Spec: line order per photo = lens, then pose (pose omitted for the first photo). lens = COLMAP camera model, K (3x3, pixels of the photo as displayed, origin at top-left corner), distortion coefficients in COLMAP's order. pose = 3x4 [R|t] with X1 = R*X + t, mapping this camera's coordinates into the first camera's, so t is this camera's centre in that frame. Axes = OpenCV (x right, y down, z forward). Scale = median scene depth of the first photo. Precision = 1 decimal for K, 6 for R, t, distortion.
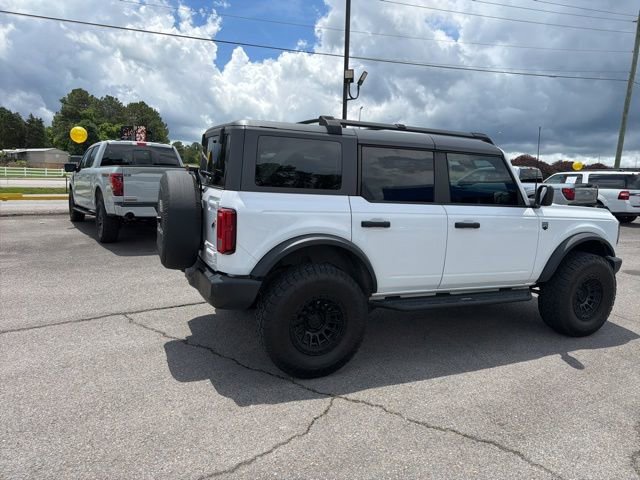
lens RADIAL K [[449.9, 0, 321.3], [0, 449.9, 230.1], [0, 0, 1]] dist [0.038101, -0.052789]
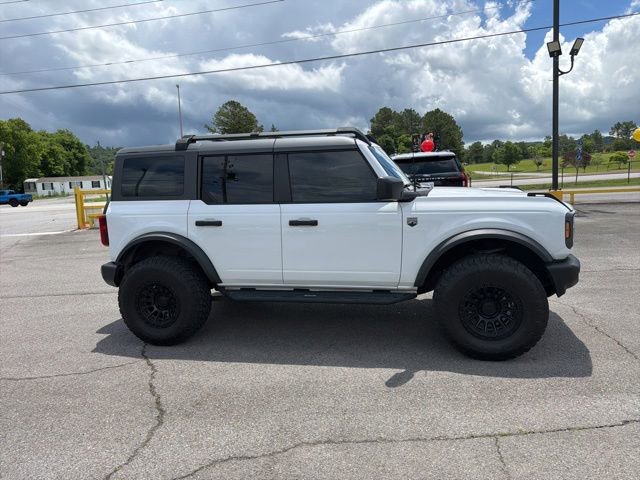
lens RADIAL K [[449.9, 0, 321.3], [0, 449.9, 230.1], [0, 0, 1]] dist [0.038101, -0.052789]
pose [[0.793310, -0.008420, -0.608760, 1.017851], [0.006826, 0.999965, -0.004936, 0.011881], [0.608780, -0.000240, 0.793339, 0.241732]]
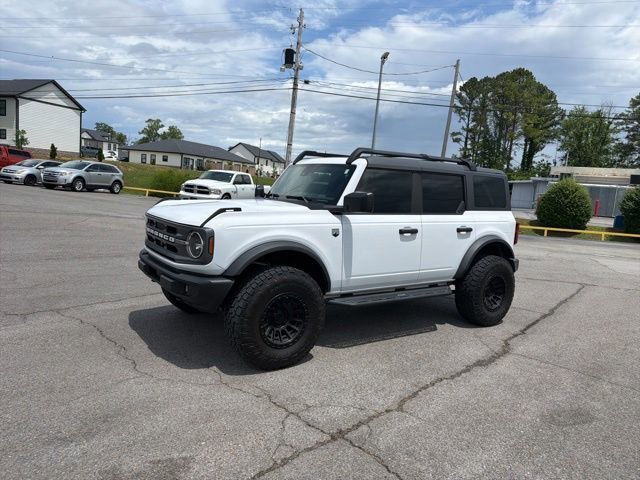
lens RADIAL K [[447.5, 0, 322.2], [0, 447.5, 238.3], [0, 0, 1]] dist [0.047130, -0.062732]
pose [[-0.971958, -0.087649, -0.218207, 0.651693], [-0.138068, 0.963861, 0.227836, -0.305717], [0.190352, 0.251574, -0.948934, 2.609508]]
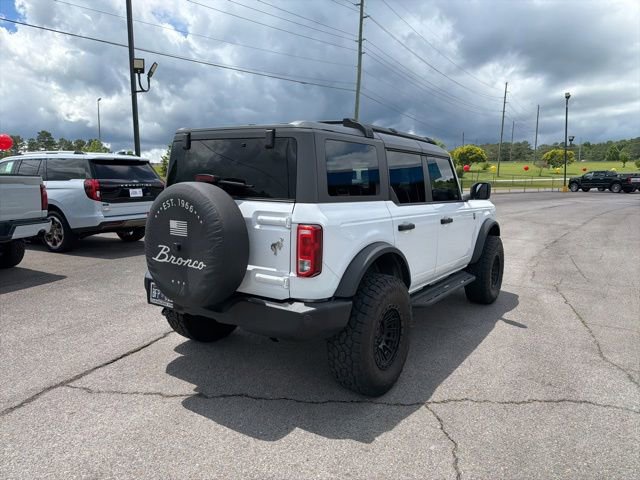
lens RADIAL K [[450.6, 0, 321.9], [0, 450.6, 231.2], [0, 0, 1]] dist [0.032929, -0.045247]
pose [[0.852297, -0.094351, 0.514477, -0.540666], [0.090281, 0.995370, 0.032980, -0.052425], [-0.515207, 0.018339, 0.856869, 0.215790]]
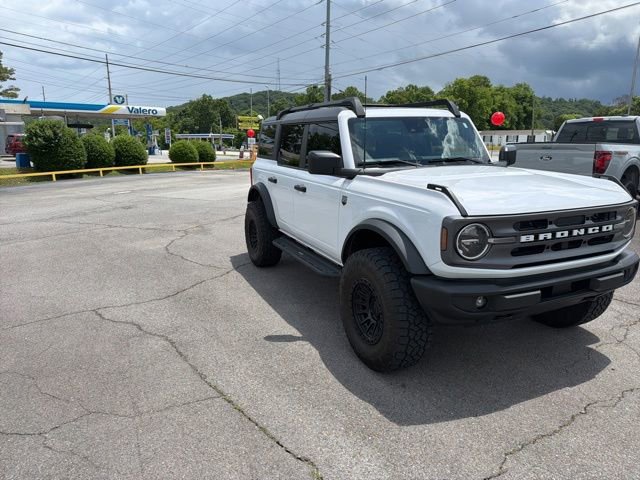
lens RADIAL K [[447.3, 0, 322.2], [0, 447.3, 239.1], [0, 0, 1]] dist [0.045688, -0.061915]
pose [[0.002790, 0.168782, -0.985649, 1.522670], [-0.118471, 0.978768, 0.167268, -0.082216], [0.992954, 0.116305, 0.022726, 1.098541]]
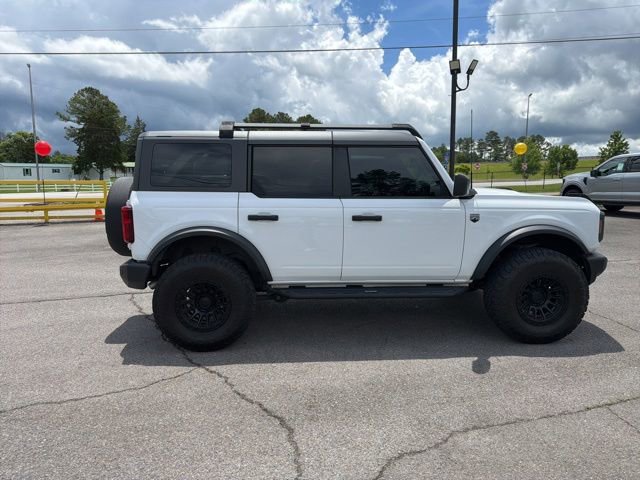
lens RADIAL K [[448.3, 0, 314.0], [0, 448.3, 240.2], [0, 0, 1]] dist [0.047801, -0.069466]
pose [[0.928670, 0.002964, -0.370896, 0.613299], [0.003189, 0.999867, 0.015975, 0.023422], [0.370894, -0.016018, 0.928537, 0.034959]]
